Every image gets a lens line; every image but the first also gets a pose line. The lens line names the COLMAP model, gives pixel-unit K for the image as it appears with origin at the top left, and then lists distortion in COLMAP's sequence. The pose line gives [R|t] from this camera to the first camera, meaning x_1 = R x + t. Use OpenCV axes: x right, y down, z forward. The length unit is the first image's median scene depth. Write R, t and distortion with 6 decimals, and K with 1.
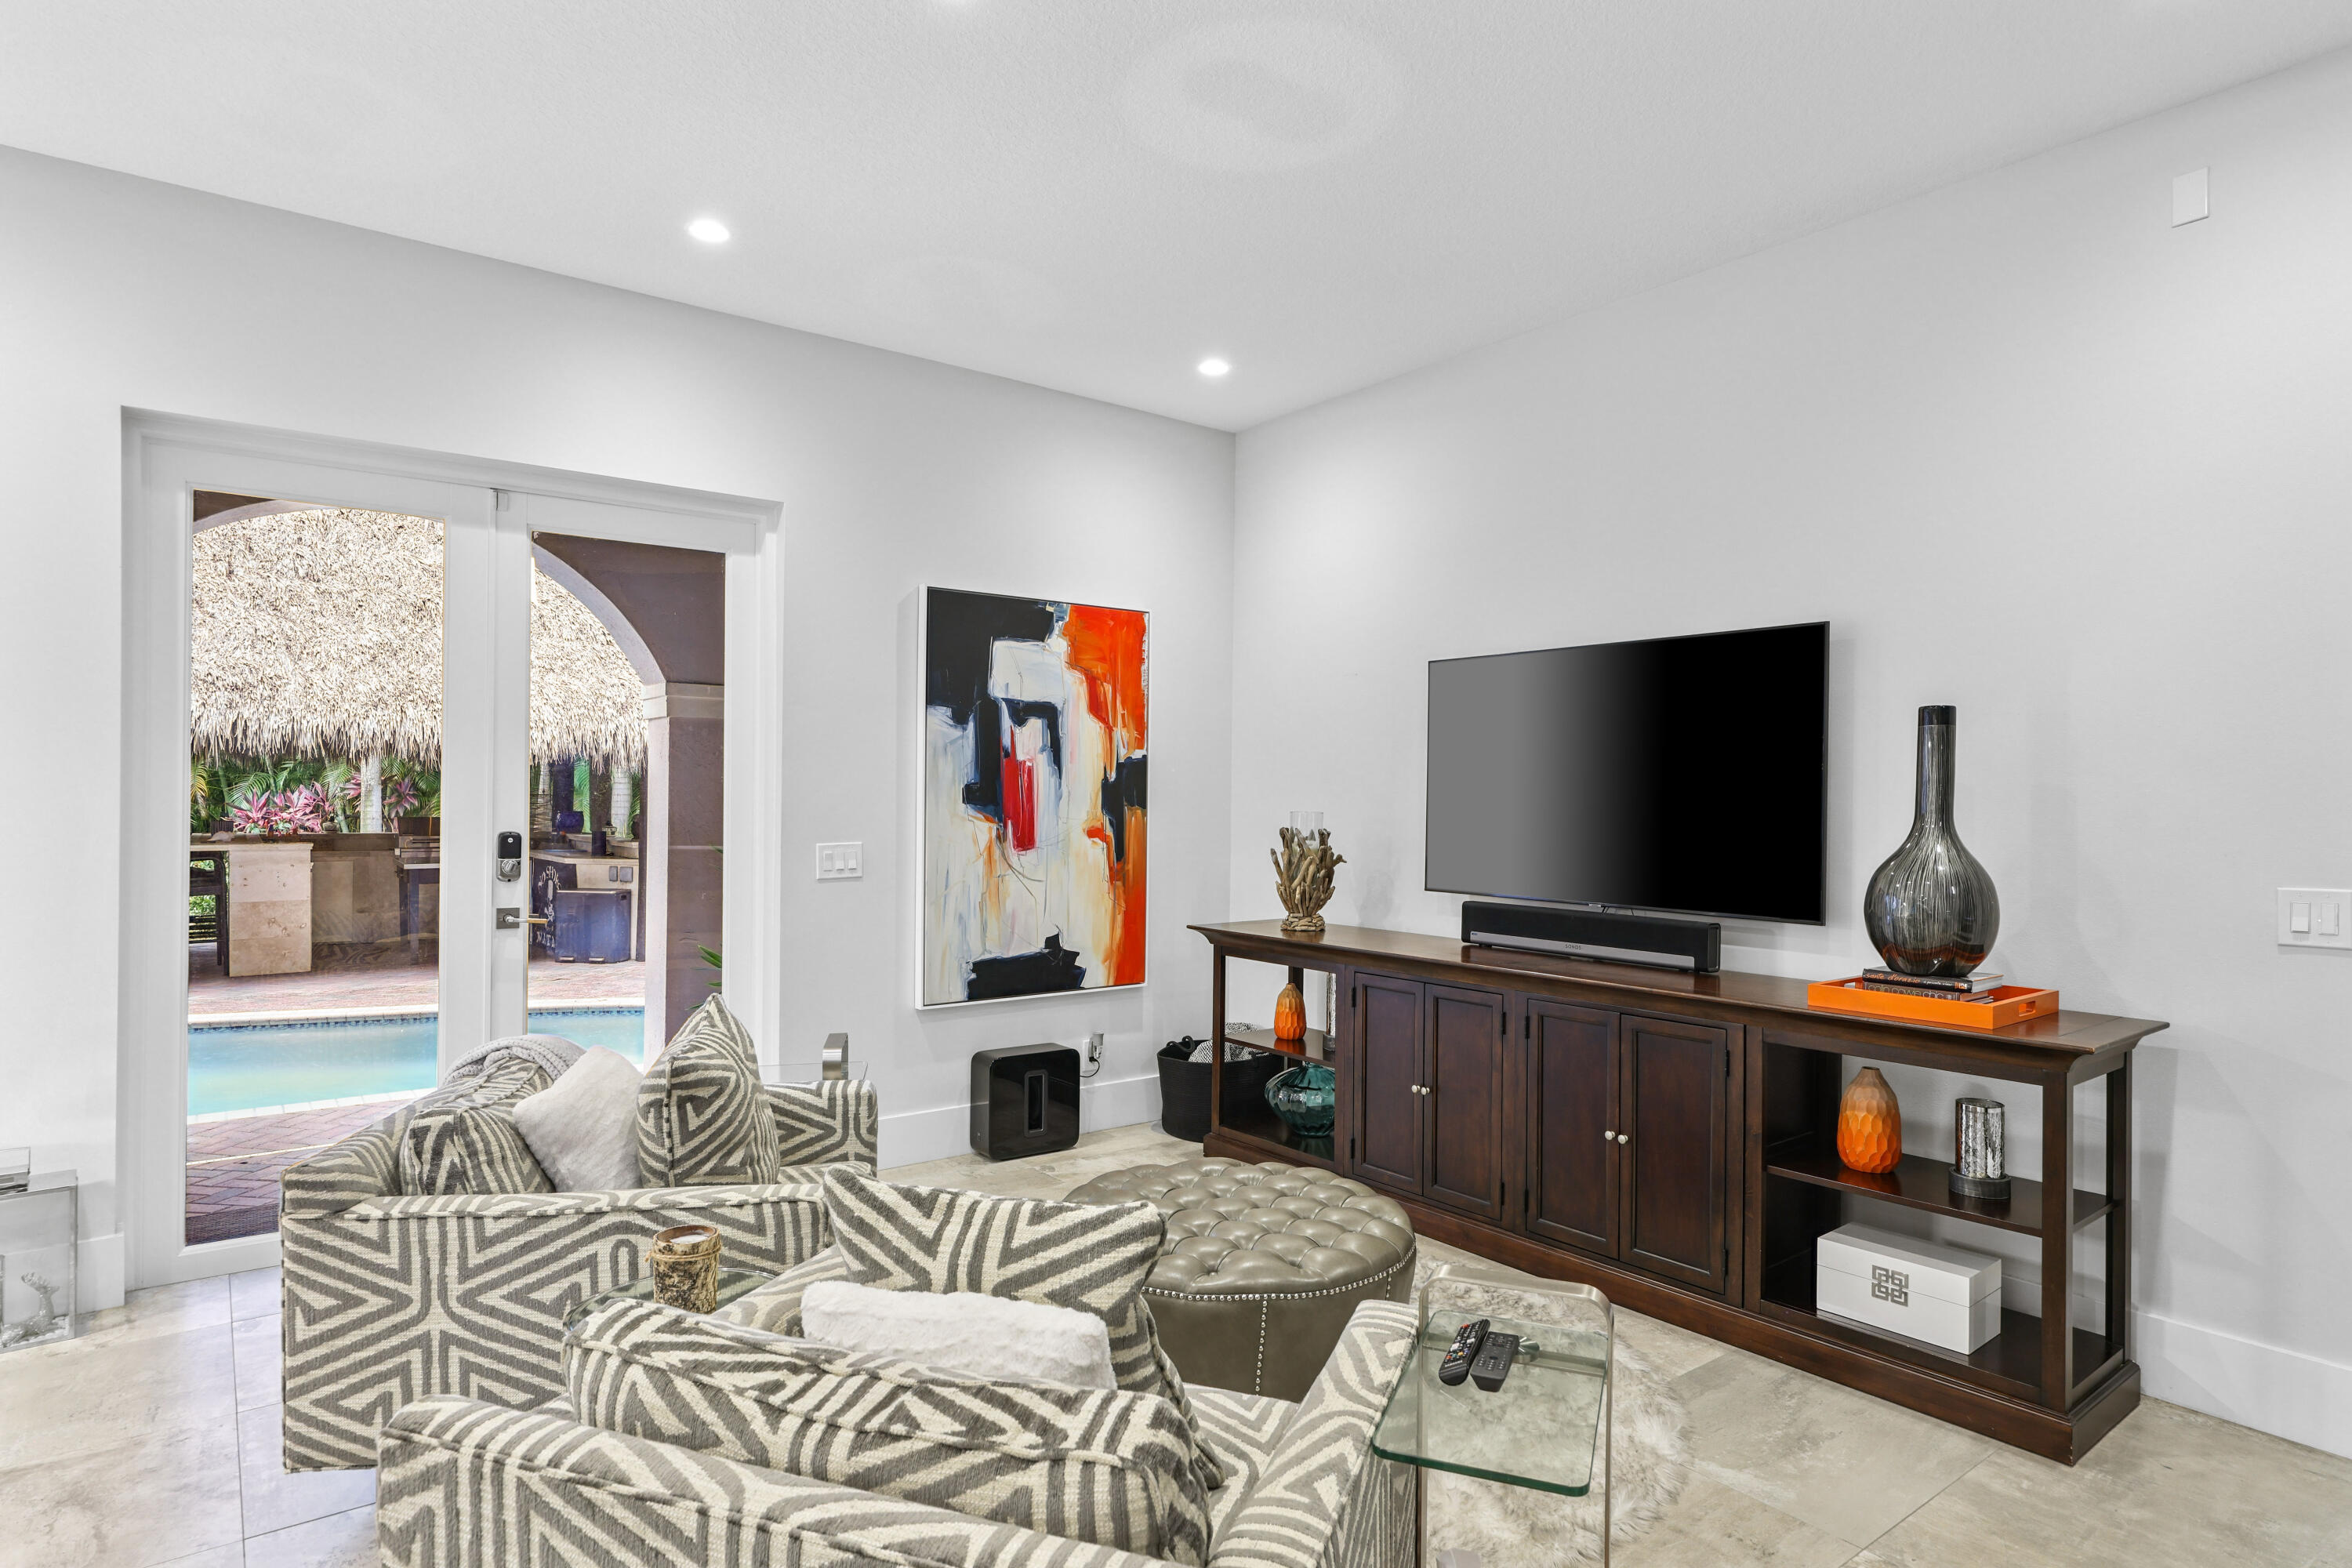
lens RADIAL K [[1322.0, 0, 1182.9], [0, 1322.0, 798.1], [0, 0, 1]] dist [0.024739, 0.000260]
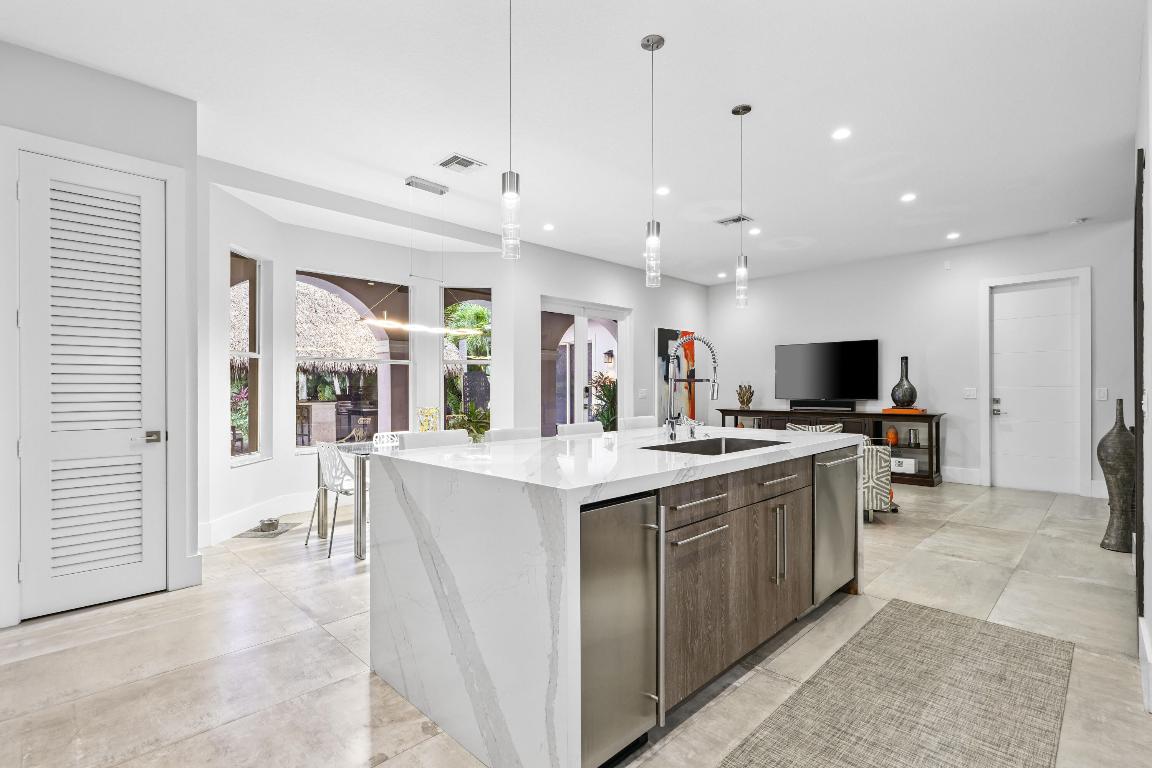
lens RADIAL K [[514.5, 0, 583.3], [0, 514.5, 387.2], [0, 0, 1]] dist [0.002491, -0.000366]
pose [[0.994249, -0.012928, 0.106308, -0.610063], [0.013382, 0.999904, -0.003559, 0.029753], [-0.106252, 0.004961, 0.994327, -0.594605]]
